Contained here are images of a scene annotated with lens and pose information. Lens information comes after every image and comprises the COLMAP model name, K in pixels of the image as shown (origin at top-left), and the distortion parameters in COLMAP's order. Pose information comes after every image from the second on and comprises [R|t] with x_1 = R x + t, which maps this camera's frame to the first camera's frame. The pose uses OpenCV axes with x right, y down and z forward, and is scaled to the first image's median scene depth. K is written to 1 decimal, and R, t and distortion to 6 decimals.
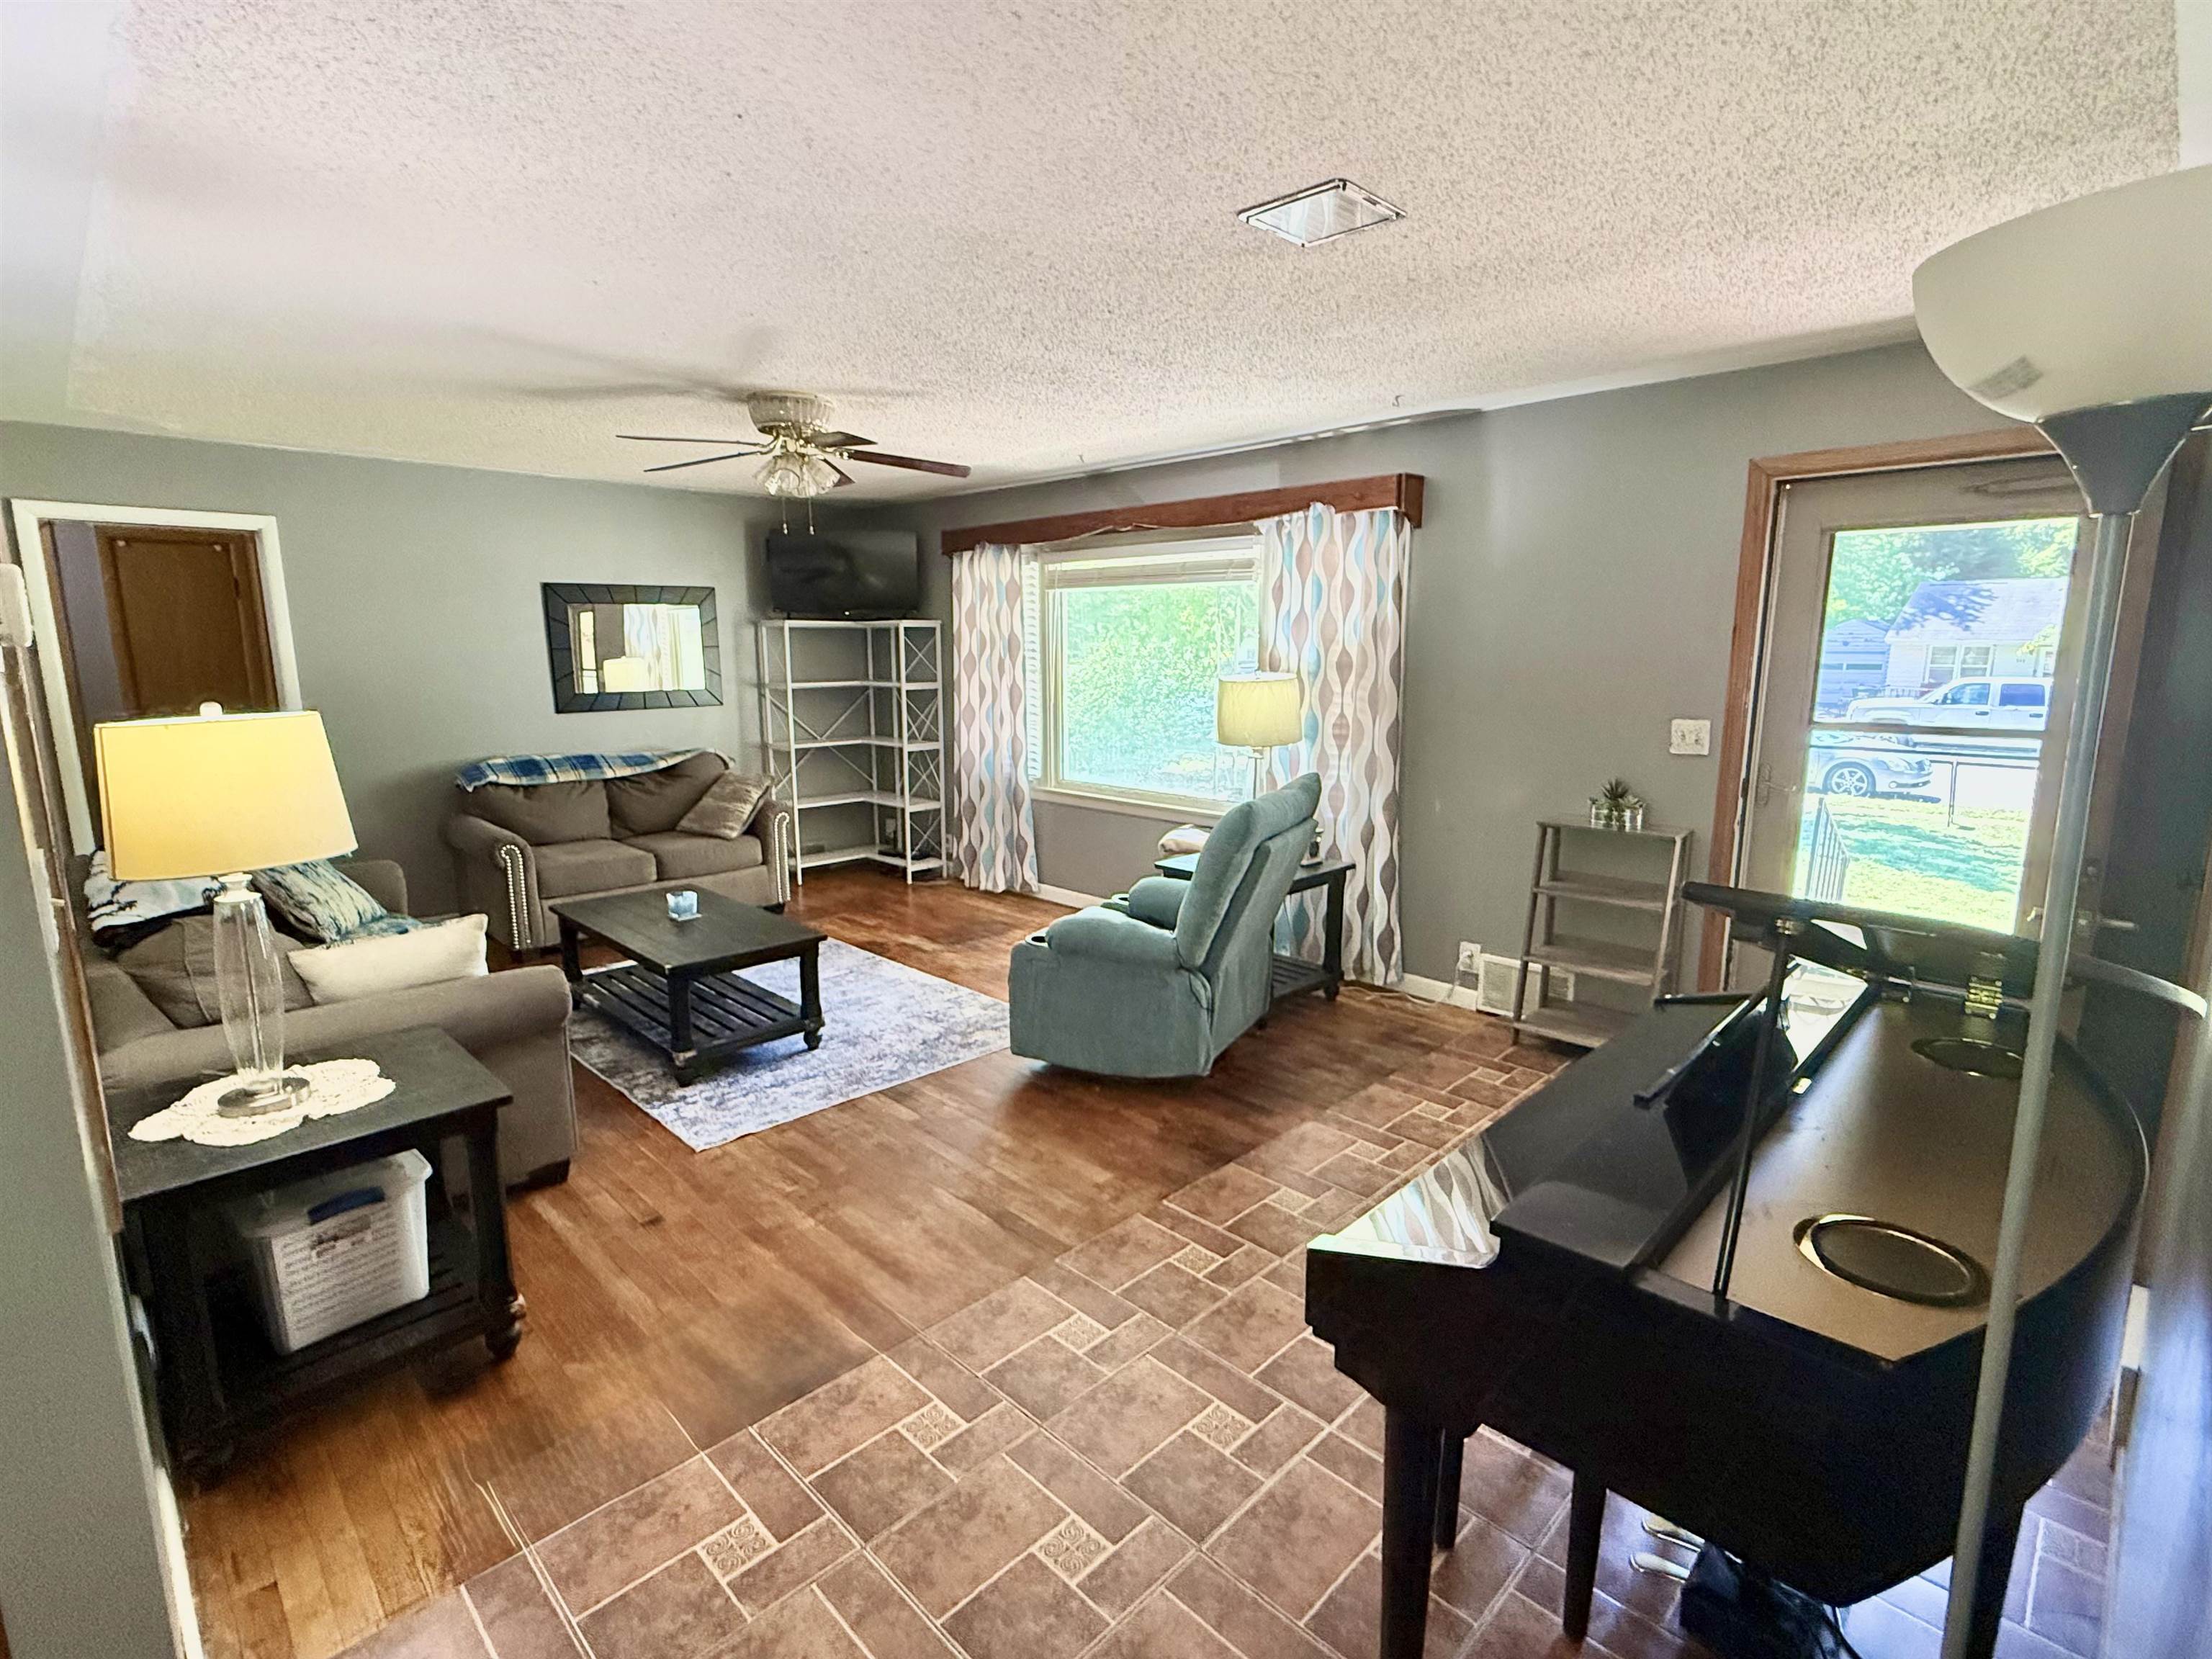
lens RADIAL K [[1054.7, 0, 1108.0], [0, 1054.7, 827.1], [0, 0, 1]] dist [-0.001831, -0.000034]
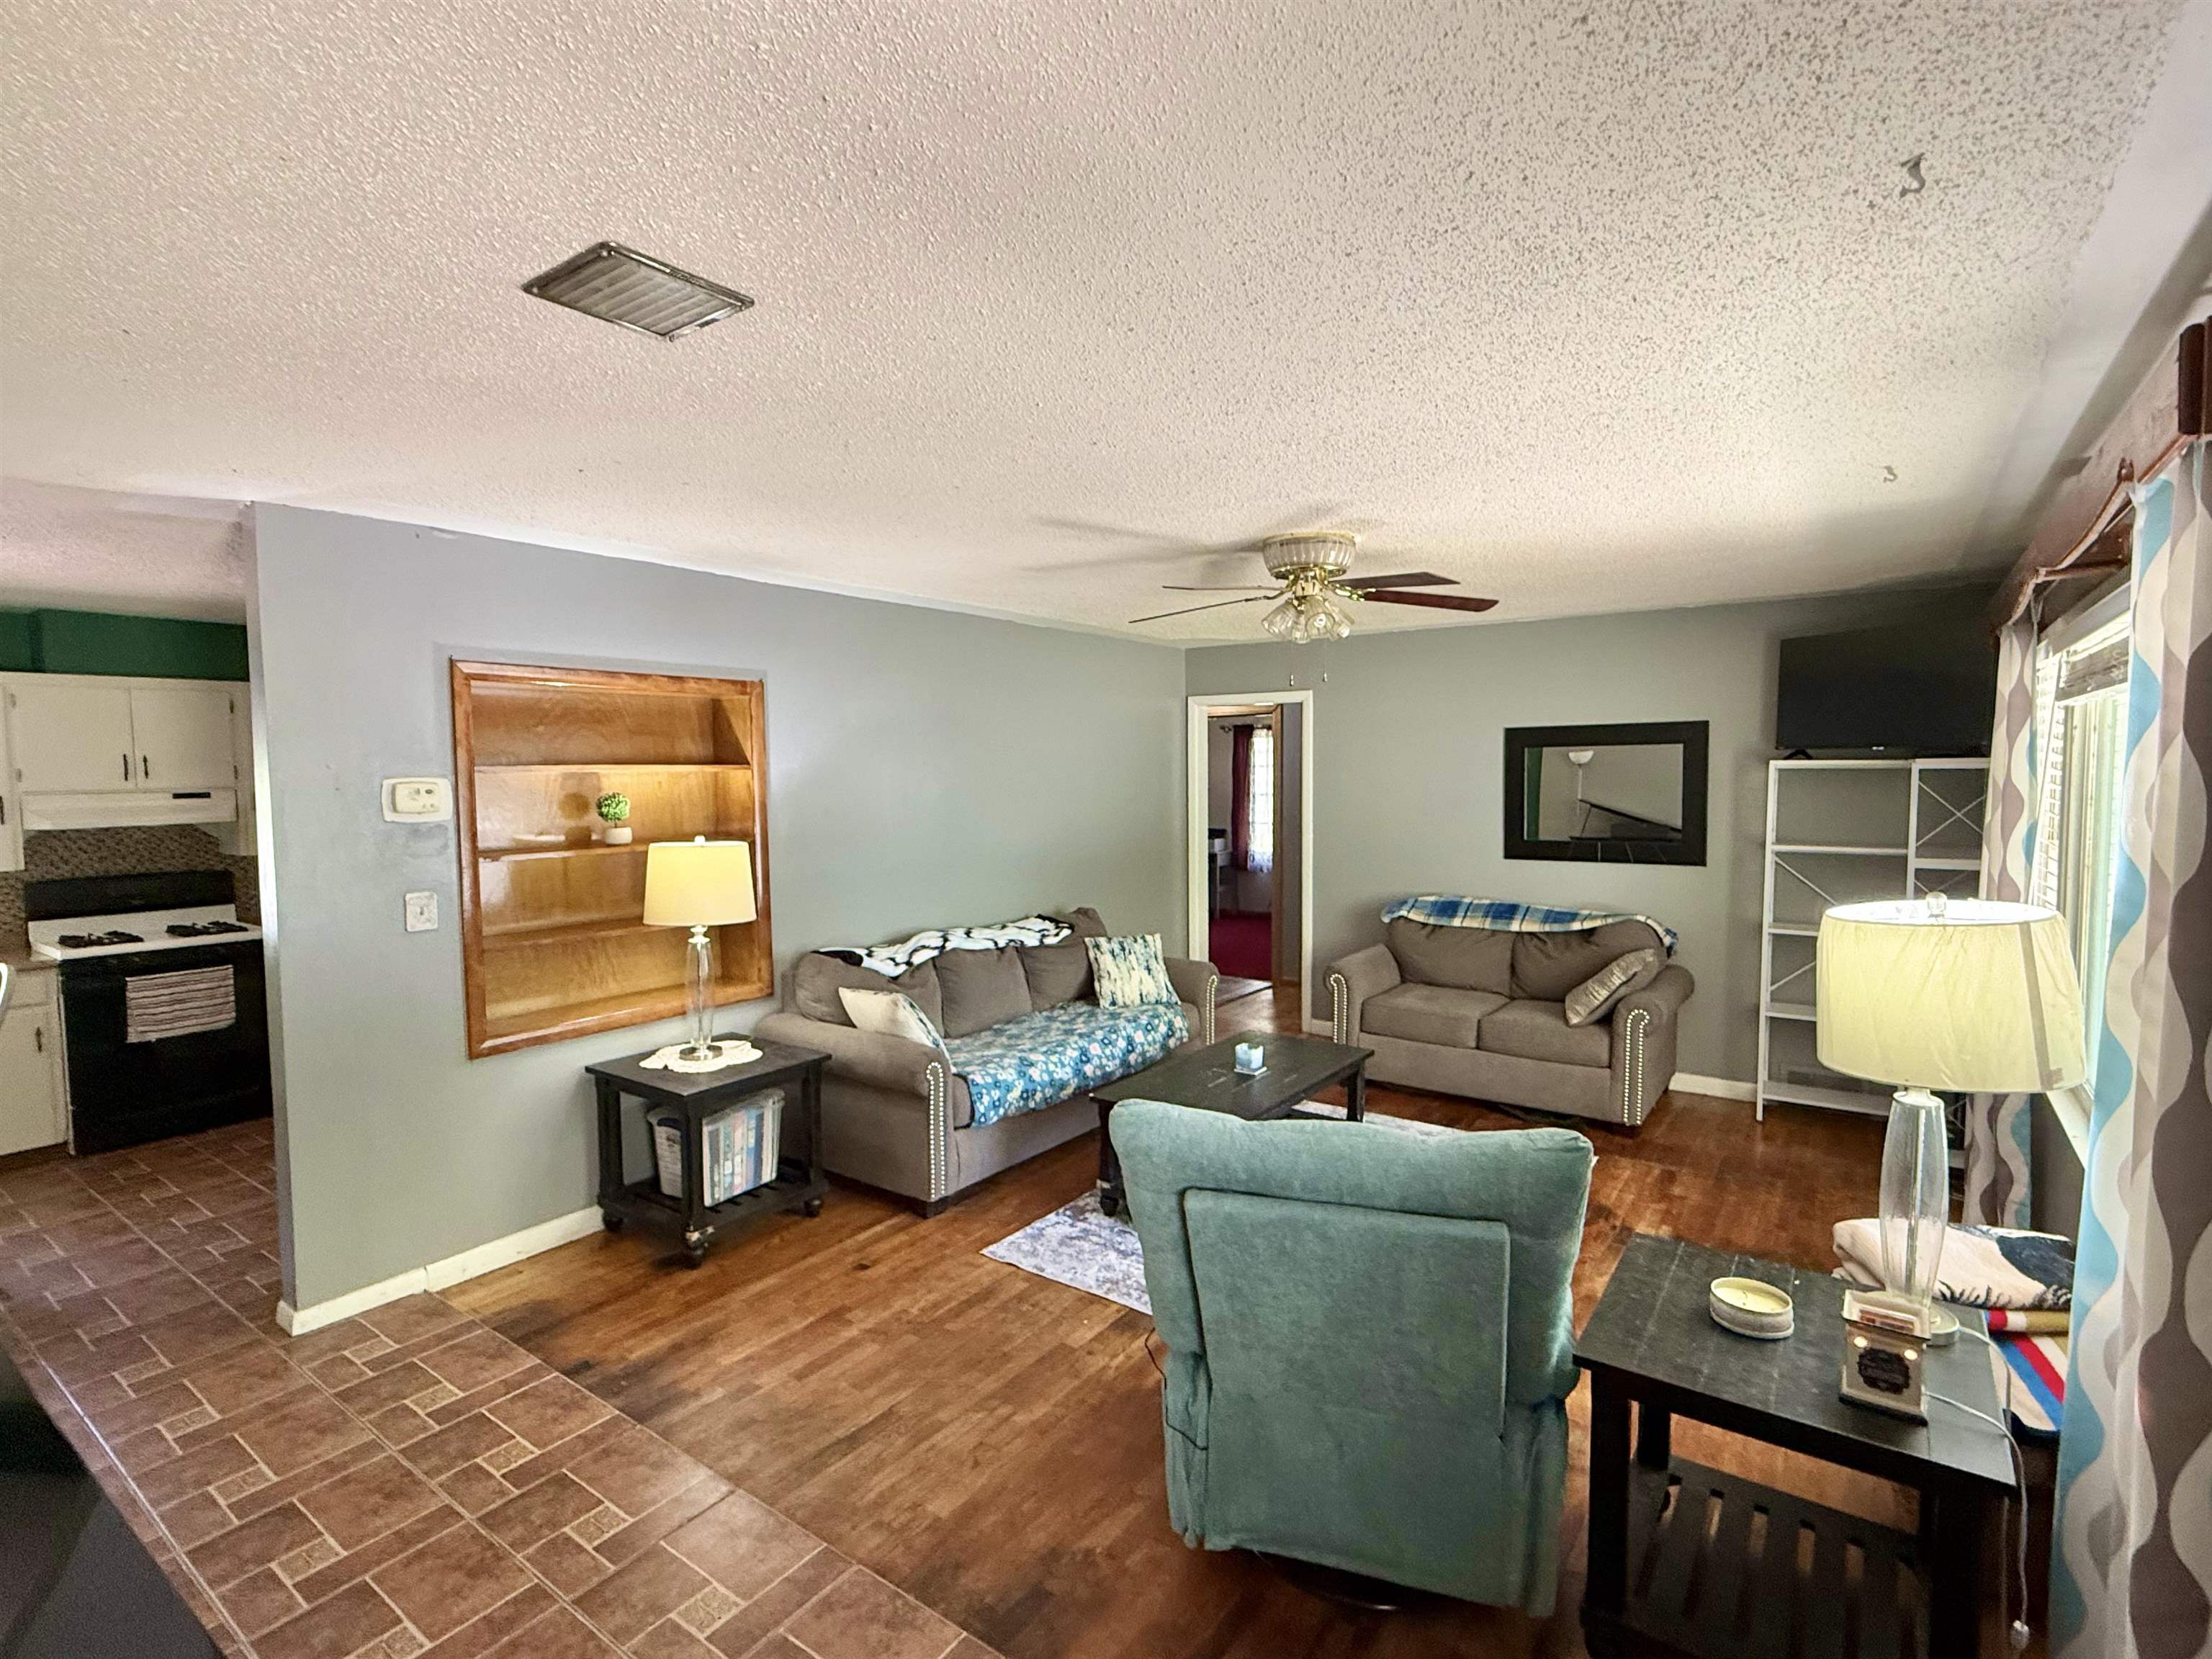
lens RADIAL K [[1054.7, 0, 1105.1], [0, 1054.7, 829.9], [0, 0, 1]] dist [-0.001831, -0.000034]
pose [[0.167014, 0.057522, -0.984275, 0.483927], [-0.164381, 0.985949, 0.029727, -0.129944], [0.972155, 0.156831, 0.174122, 0.587533]]
